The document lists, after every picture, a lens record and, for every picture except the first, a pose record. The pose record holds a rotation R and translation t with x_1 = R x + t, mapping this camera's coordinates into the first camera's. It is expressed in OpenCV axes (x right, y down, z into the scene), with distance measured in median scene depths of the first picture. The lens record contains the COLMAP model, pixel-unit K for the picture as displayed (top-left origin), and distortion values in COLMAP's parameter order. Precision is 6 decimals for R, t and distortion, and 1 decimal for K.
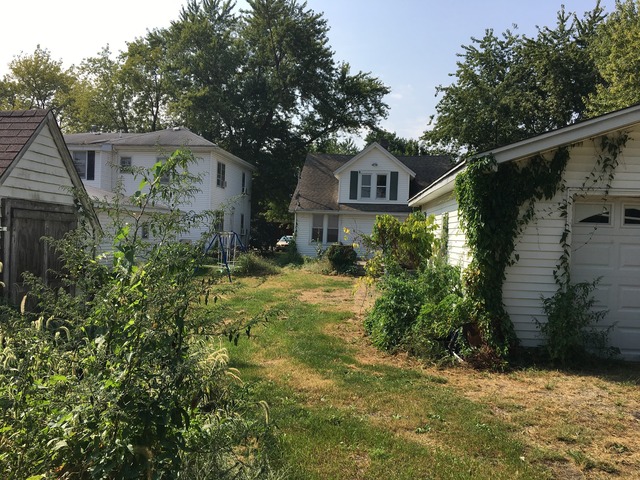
lens RADIAL K [[538.4, 0, 320.0], [0, 538.4, 240.0], [0, 0, 1]] dist [0.119420, -0.000888]
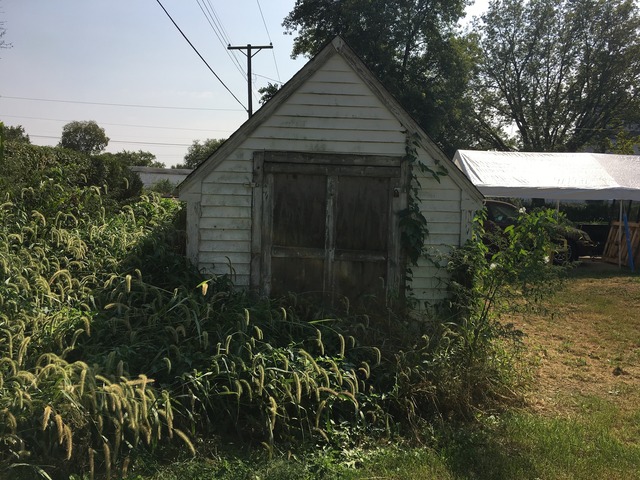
lens RADIAL K [[548.7, 0, 320.0], [0, 548.7, 240.0], [0, 0, 1]] dist [0.010945, -0.000514]
pose [[0.117754, 0.055042, -0.991516, 0.068317], [-0.035643, 0.998054, 0.051172, 0.004020], [0.992403, 0.029315, 0.119487, 0.197309]]
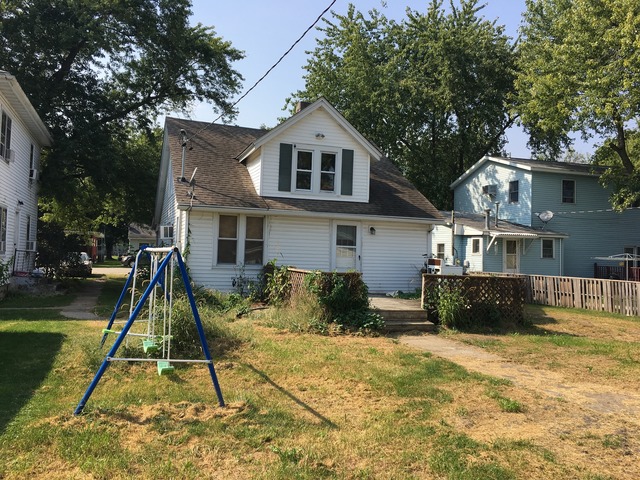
lens RADIAL K [[548.2, 0, 320.0], [0, 548.2, 240.0], [0, 0, 1]] dist [0.075718, -0.000518]
pose [[0.900252, 0.006635, 0.435319, -0.163675], [0.004523, 0.999687, -0.024591, -0.007402], [-0.435346, 0.024107, 0.899941, 0.445509]]
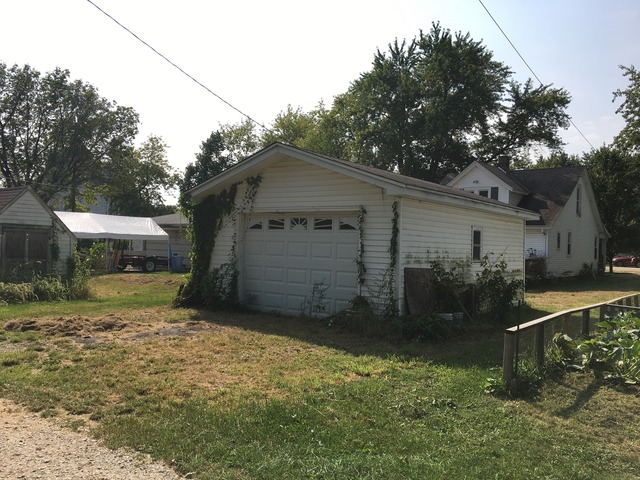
lens RADIAL K [[548.7, 0, 320.0], [0, 548.7, 240.0], [0, 0, 1]] dist [0.010945, -0.000514]
pose [[0.856153, -0.010679, -0.516612, 0.392603], [-0.008426, 0.999365, -0.034622, 0.015029], [0.516653, 0.033995, 0.855519, -0.077913]]
